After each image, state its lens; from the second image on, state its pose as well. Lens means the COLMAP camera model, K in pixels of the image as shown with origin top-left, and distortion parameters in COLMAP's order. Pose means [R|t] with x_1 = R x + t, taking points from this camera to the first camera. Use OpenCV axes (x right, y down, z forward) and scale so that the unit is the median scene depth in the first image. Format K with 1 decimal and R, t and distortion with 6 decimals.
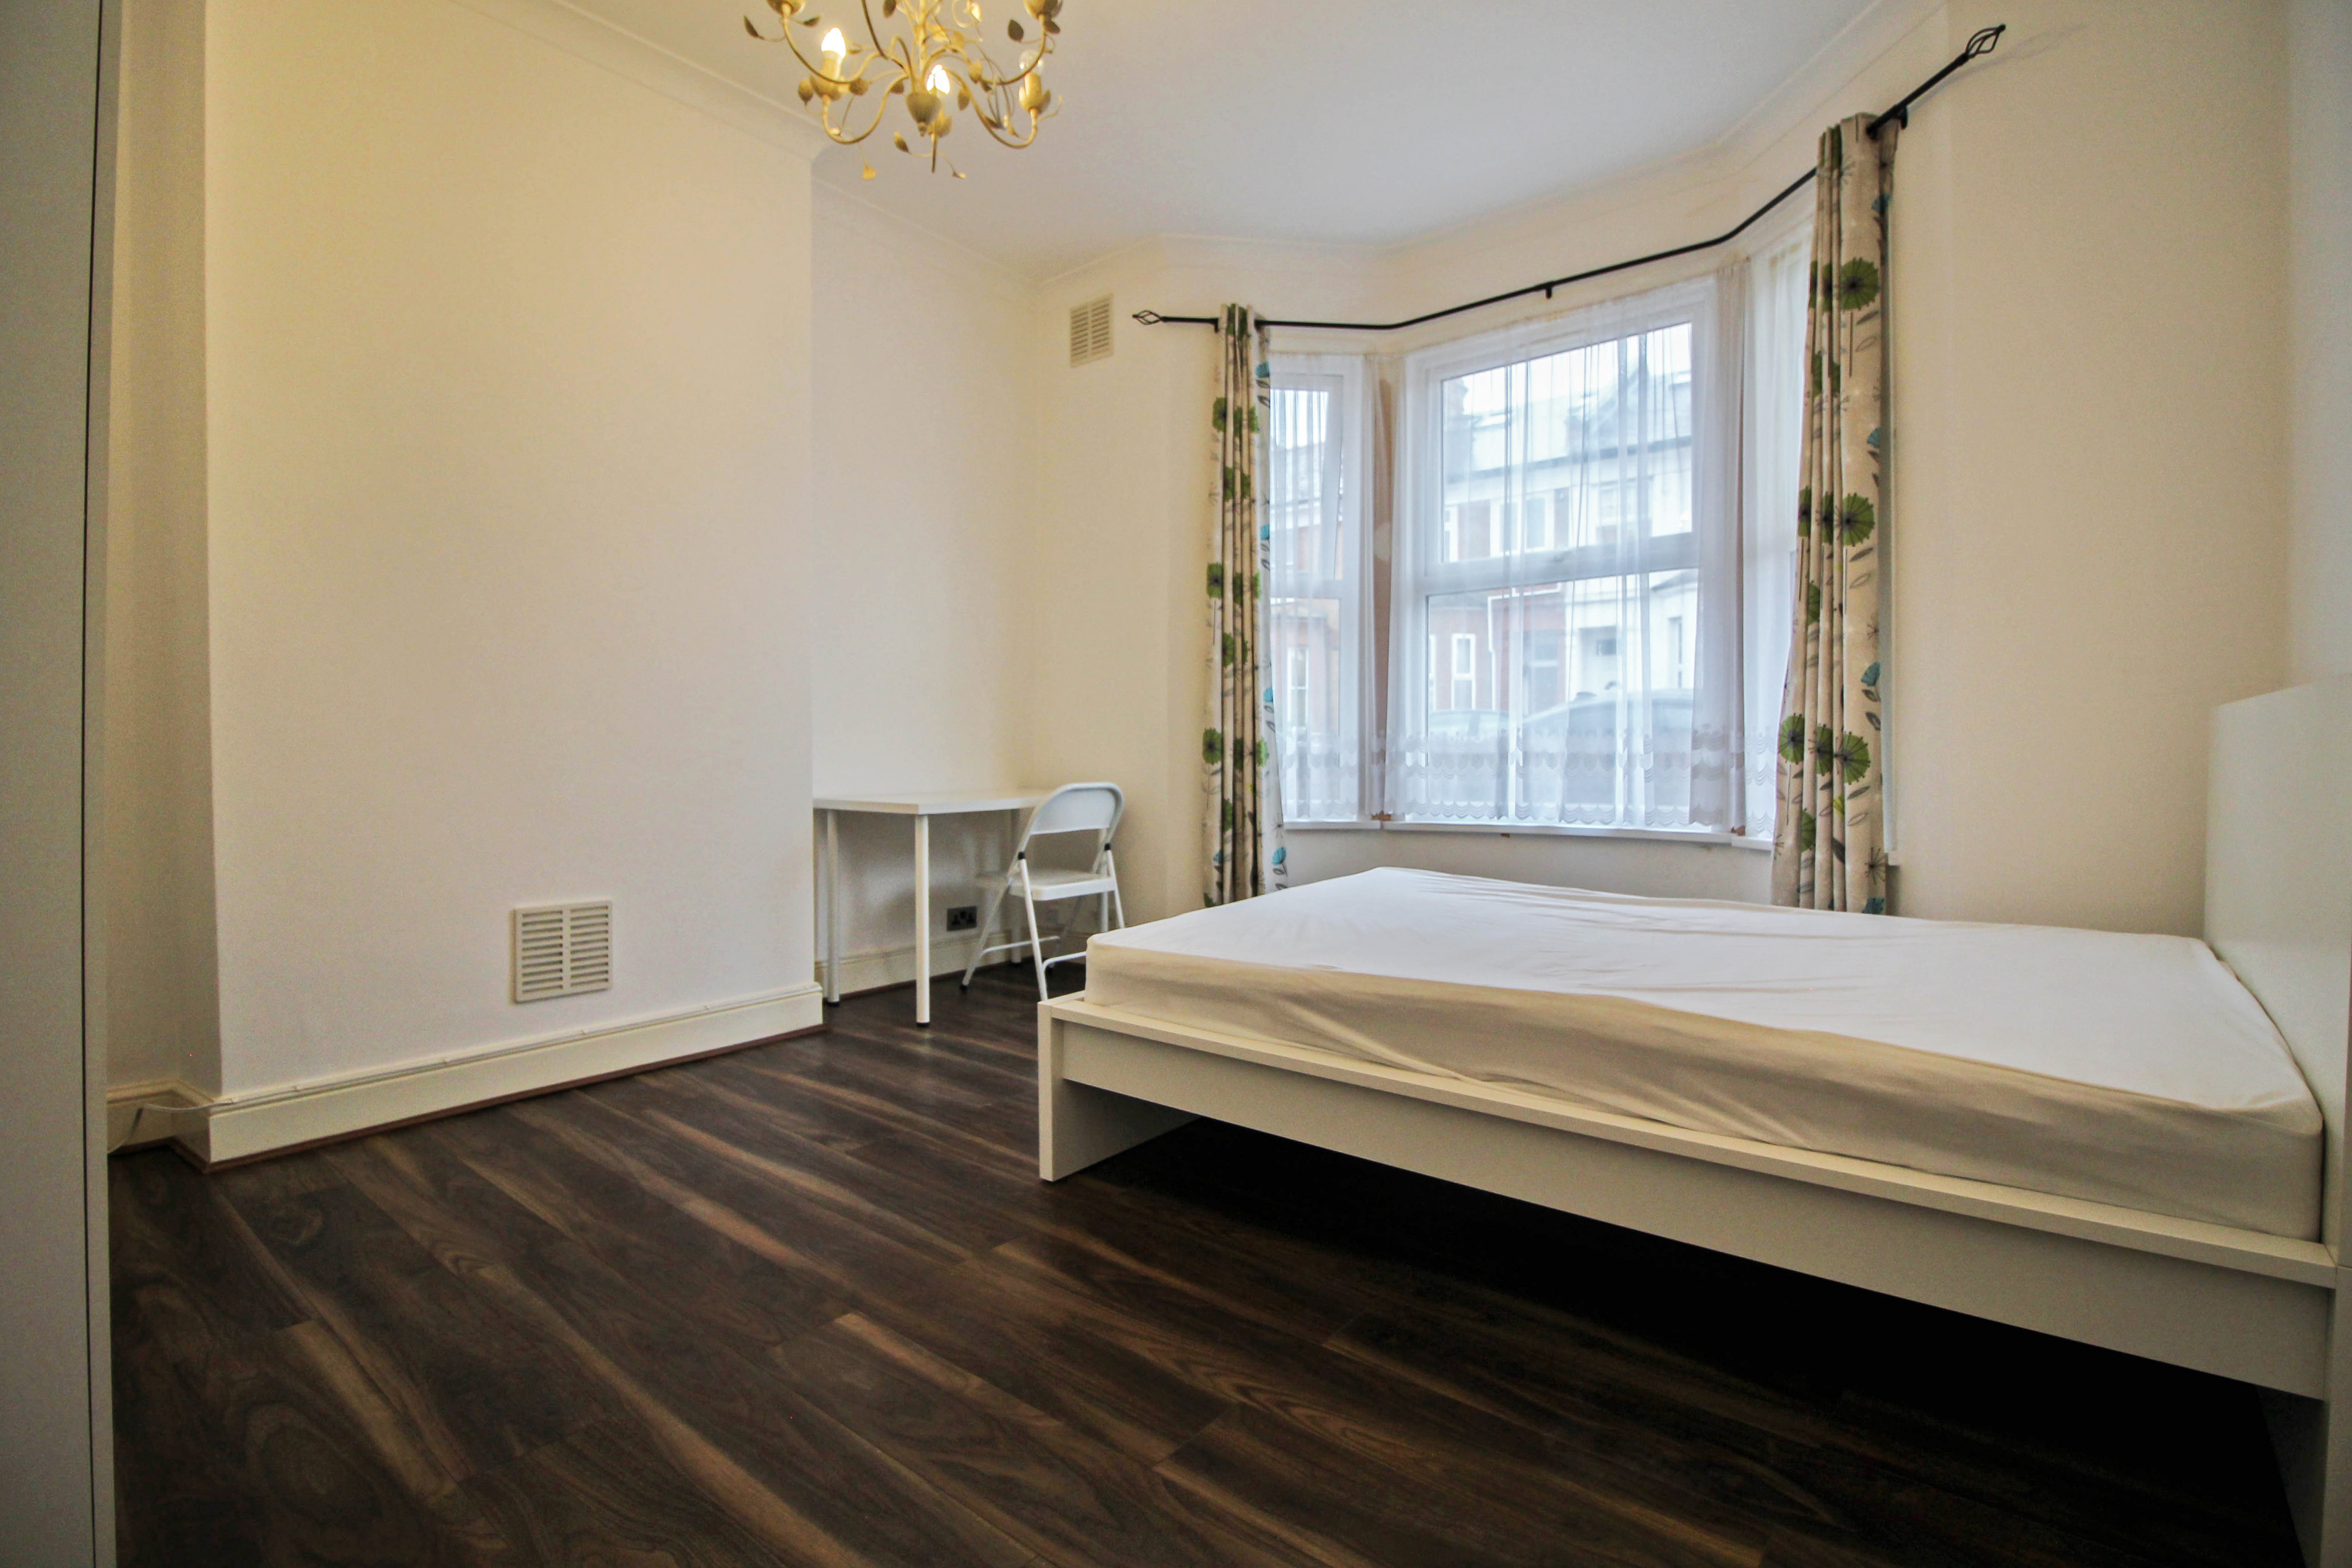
lens RADIAL K [[1090.8, 0, 1171.5], [0, 1090.8, 751.4], [0, 0, 1]] dist [0.000757, -0.000071]
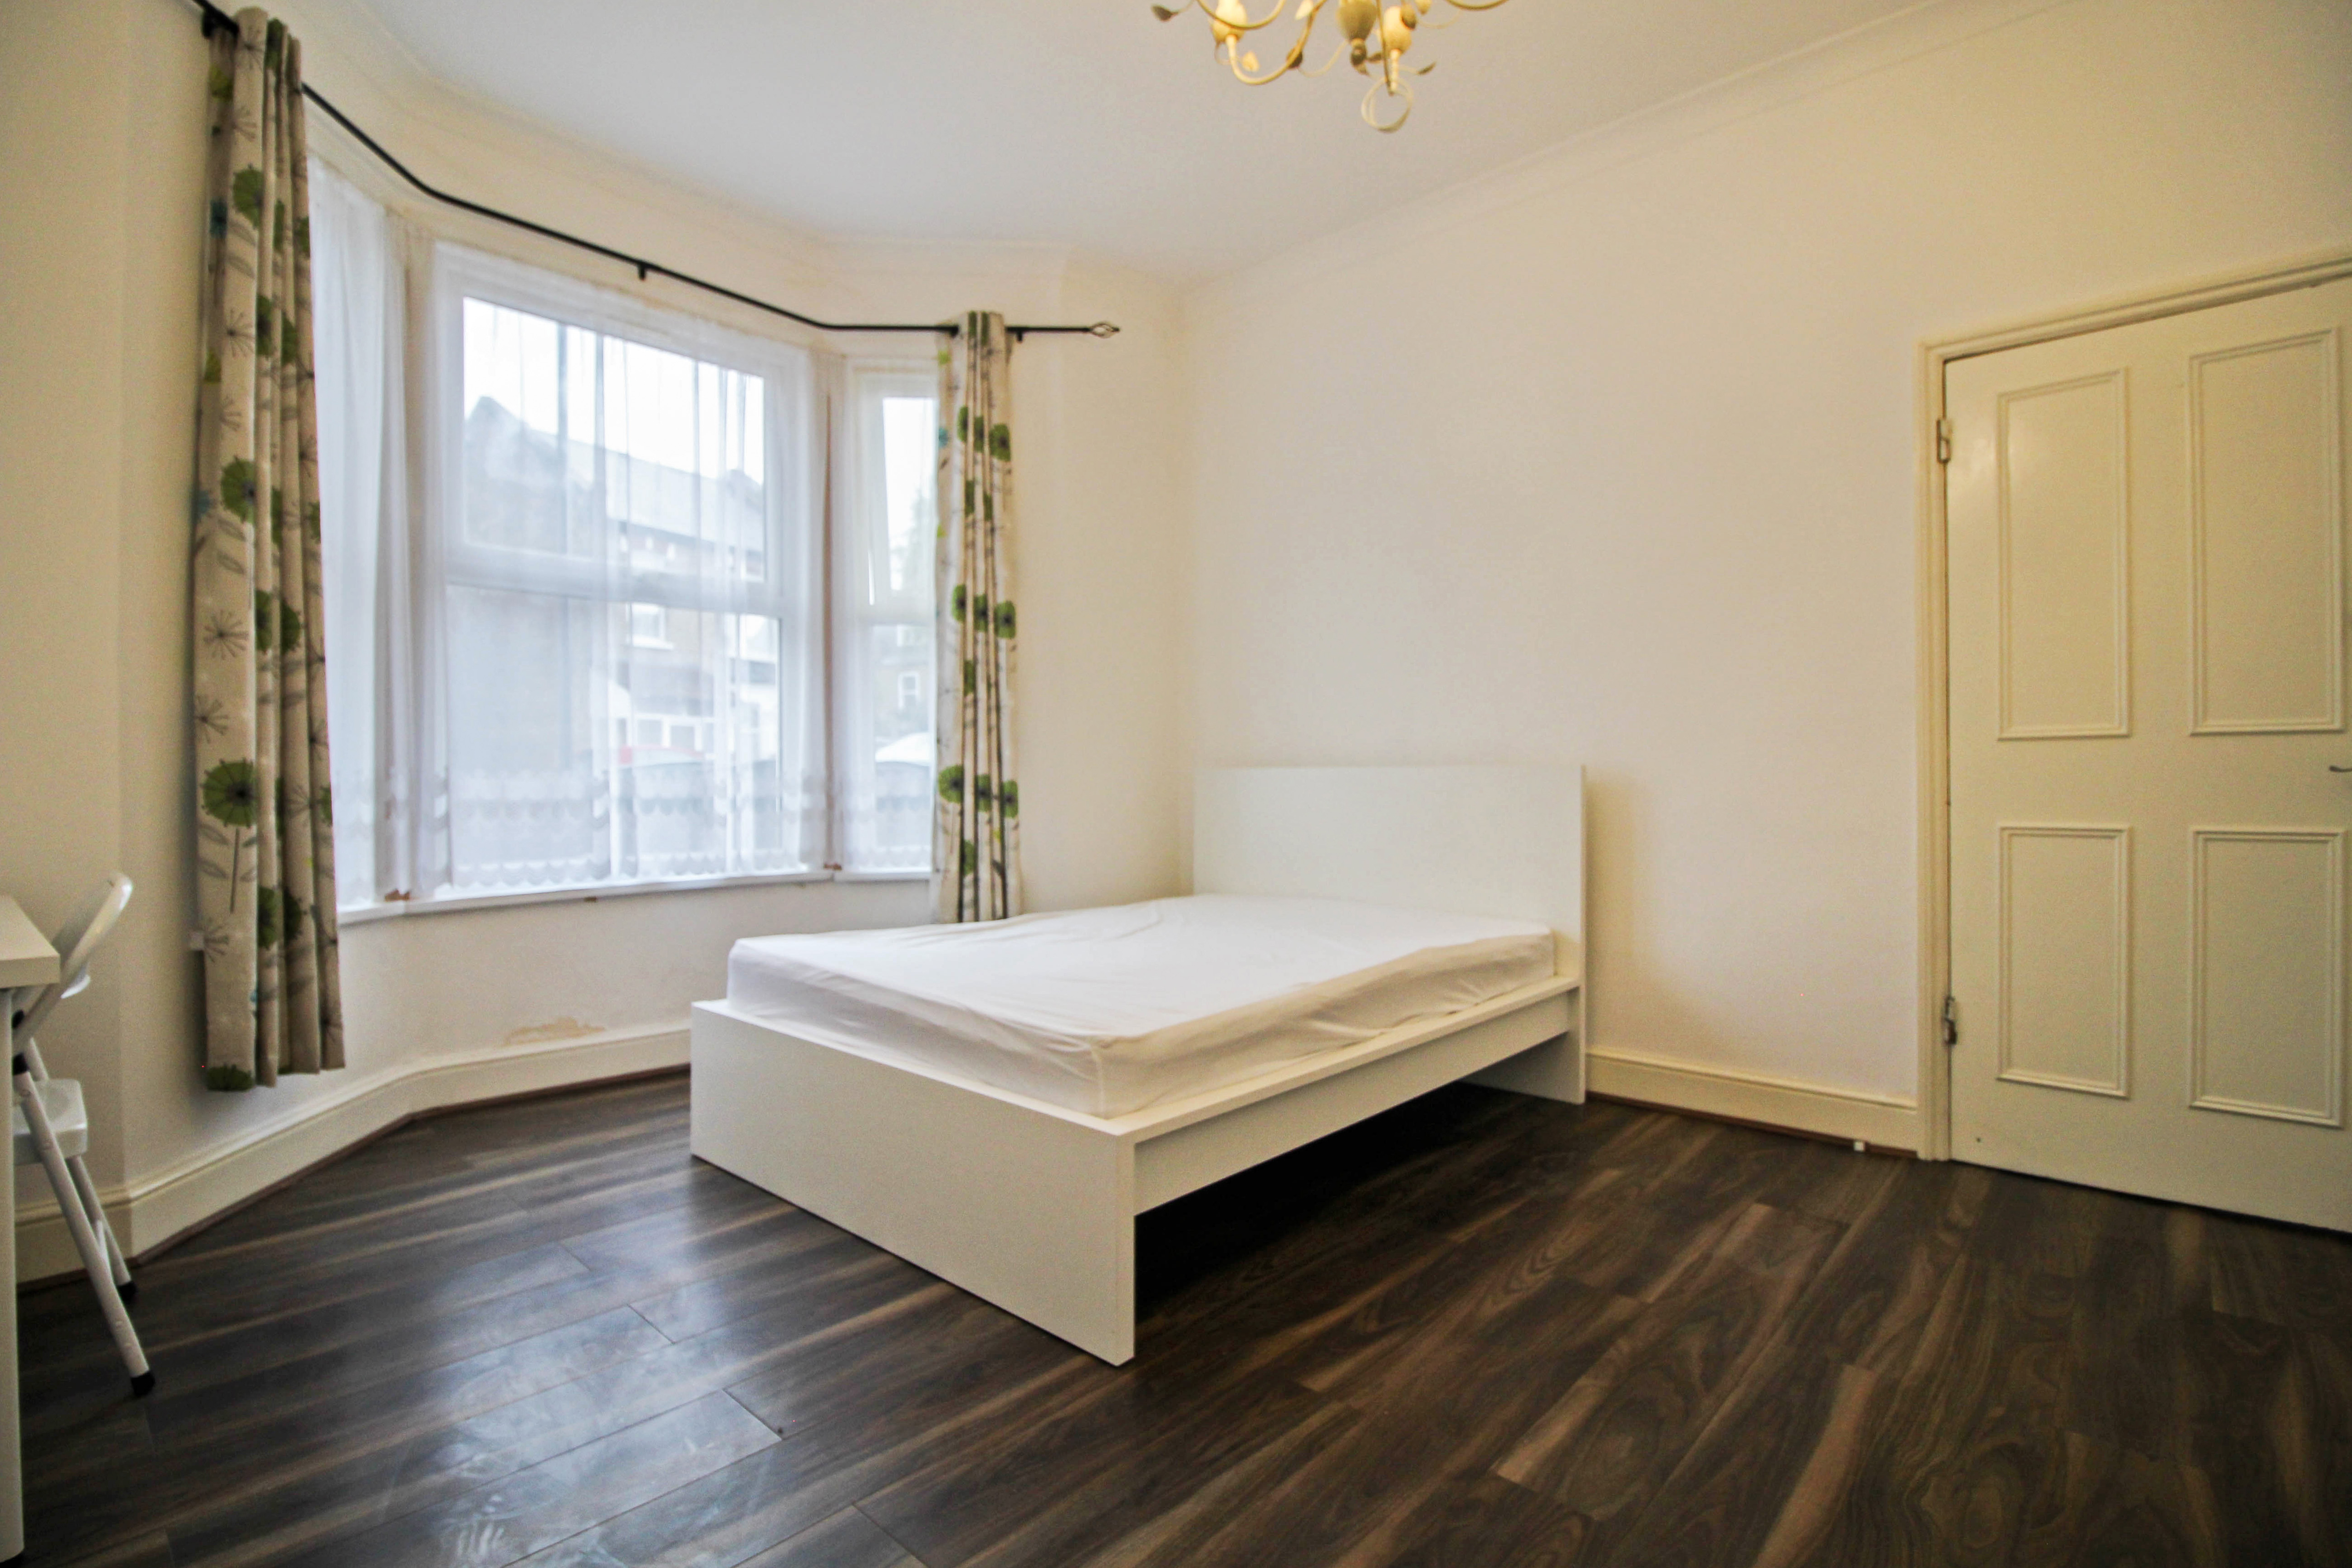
lens RADIAL K [[1103.3, 0, 1172.4], [0, 1103.3, 777.5], [0, 0, 1]] dist [-0.009841, -0.000744]
pose [[0.051977, 0.006392, 0.998628, -0.862511], [0.005908, 0.999960, -0.006708, -0.011792], [-0.998631, 0.006248, 0.051937, 0.898721]]
